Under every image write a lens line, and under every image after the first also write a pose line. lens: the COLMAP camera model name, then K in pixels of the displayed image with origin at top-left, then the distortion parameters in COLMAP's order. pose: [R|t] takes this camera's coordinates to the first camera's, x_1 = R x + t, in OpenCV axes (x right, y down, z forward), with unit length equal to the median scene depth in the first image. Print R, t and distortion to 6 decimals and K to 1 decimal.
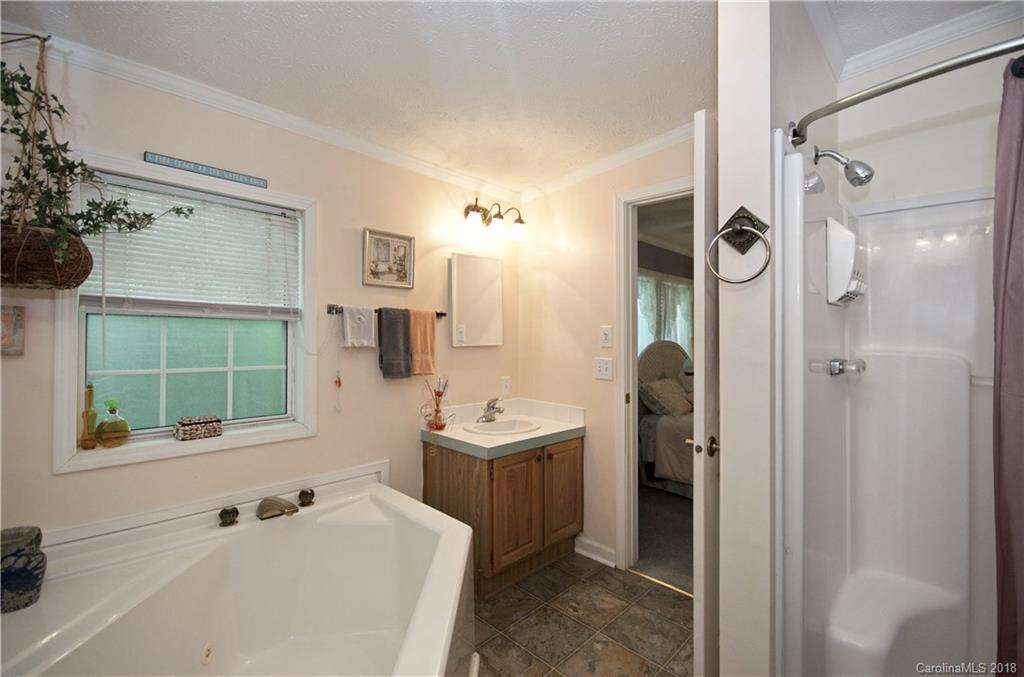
lens RADIAL K [[454.4, 0, 512.0], [0, 454.4, 338.5], [0, 0, 1]] dist [0.001747, 0.000237]
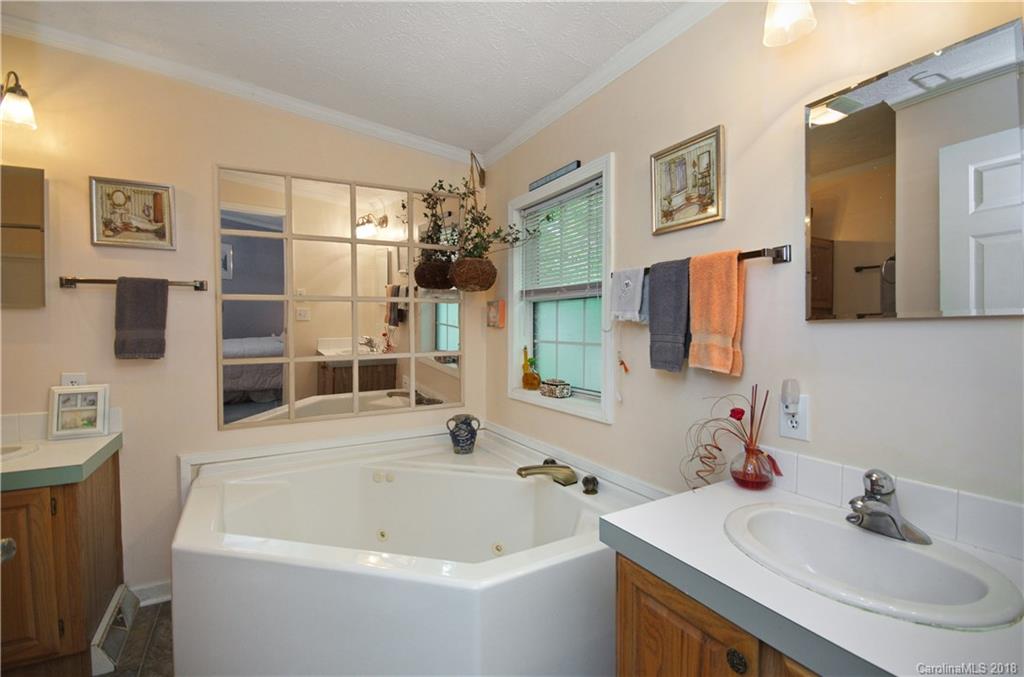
lens RADIAL K [[454.4, 0, 512.0], [0, 454.4, 338.5], [0, 0, 1]] dist [0.001747, 0.000237]
pose [[-0.273261, 0.017111, -0.961788, 0.414673], [-0.002924, 0.999822, 0.018618, 0.030729], [0.961935, 0.007900, -0.273163, 0.948765]]
